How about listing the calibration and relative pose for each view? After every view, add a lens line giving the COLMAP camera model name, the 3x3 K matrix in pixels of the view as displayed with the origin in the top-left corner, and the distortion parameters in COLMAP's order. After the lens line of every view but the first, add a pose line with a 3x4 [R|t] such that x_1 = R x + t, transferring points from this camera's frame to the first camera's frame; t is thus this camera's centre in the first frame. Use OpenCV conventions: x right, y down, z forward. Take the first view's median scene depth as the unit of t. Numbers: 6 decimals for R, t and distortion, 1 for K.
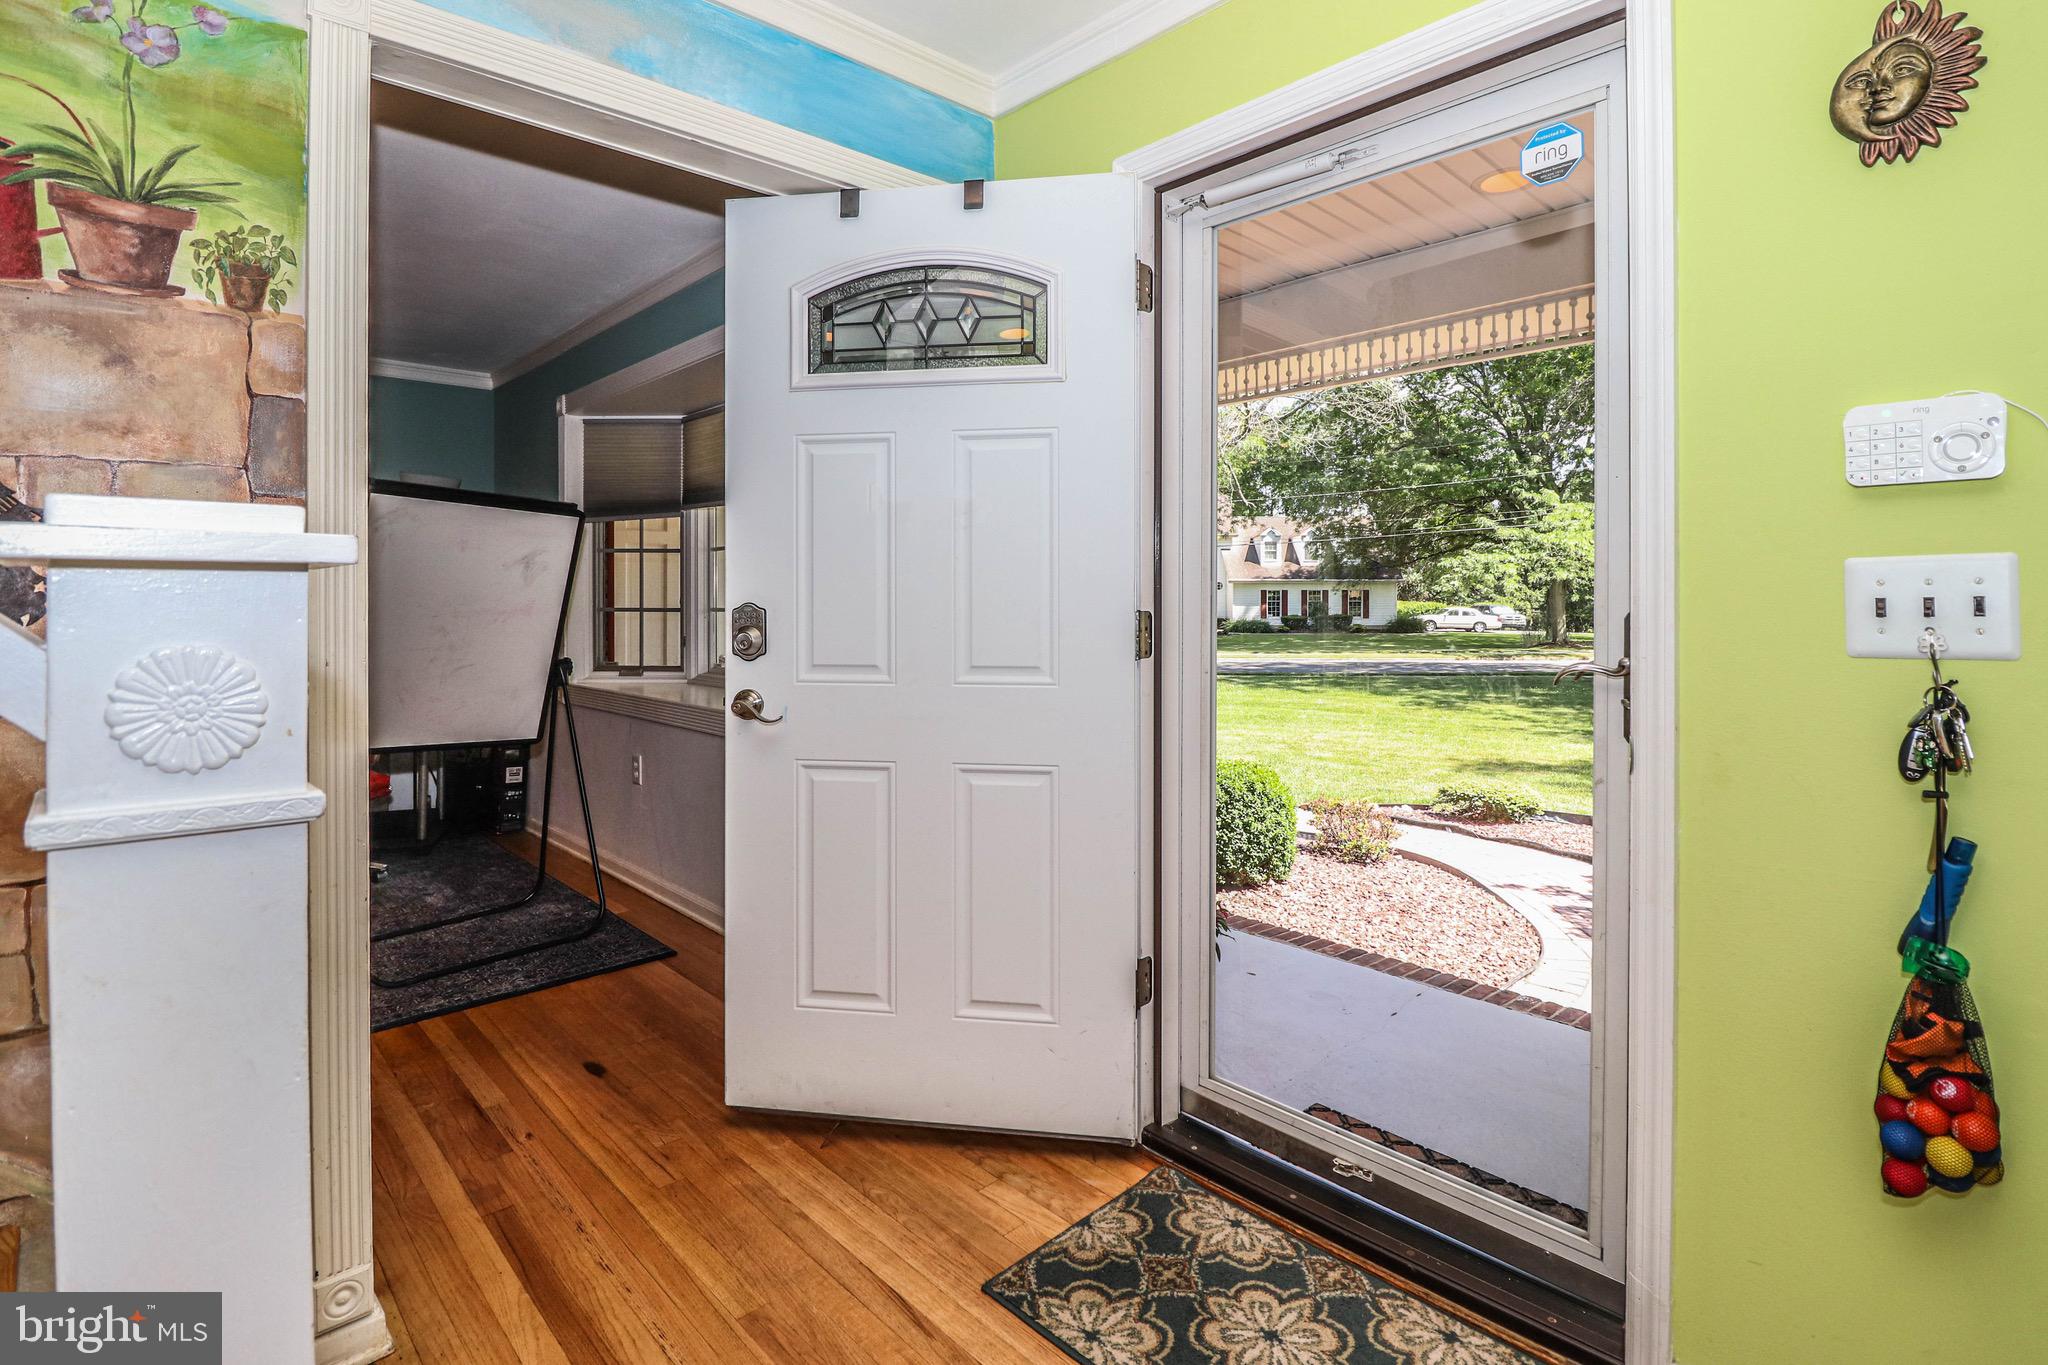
lens RADIAL K [[984.4, 0, 1034.9], [0, 984.4, 605.0], [0, 0, 1]] dist [0.002212, 0.000088]
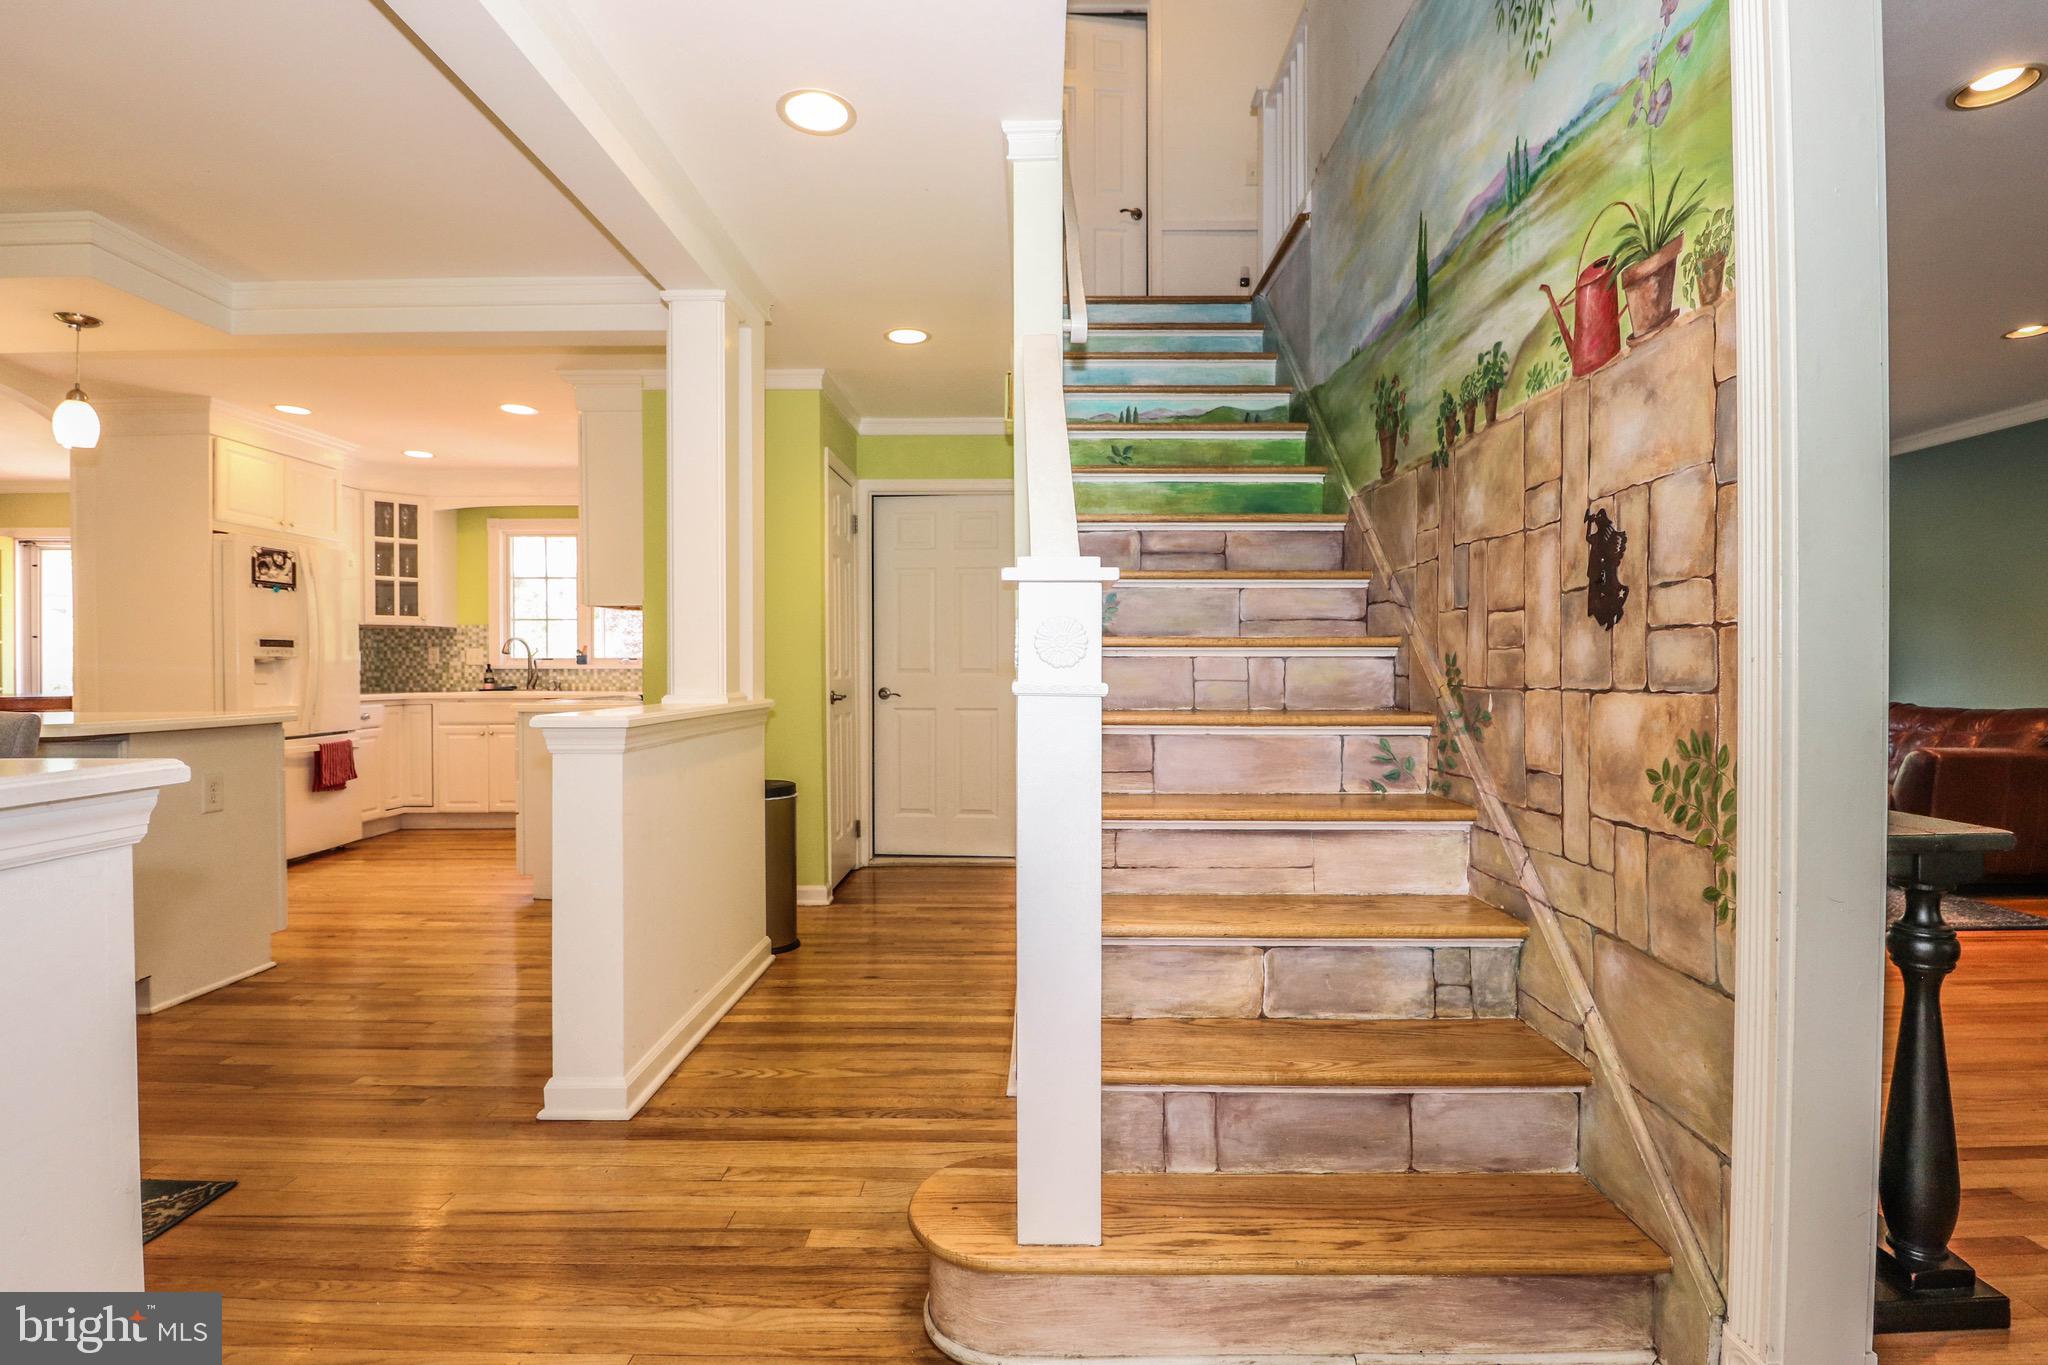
lens RADIAL K [[984.4, 0, 1022.8], [0, 984.4, 676.4], [0, 0, 1]] dist [0.002212, 0.000088]
pose [[-0.690726, 0.006317, -0.723089, 0.427455], [-0.000727, 0.999955, 0.009430, 0.073958], [0.723116, 0.007039, -0.690691, 1.266236]]
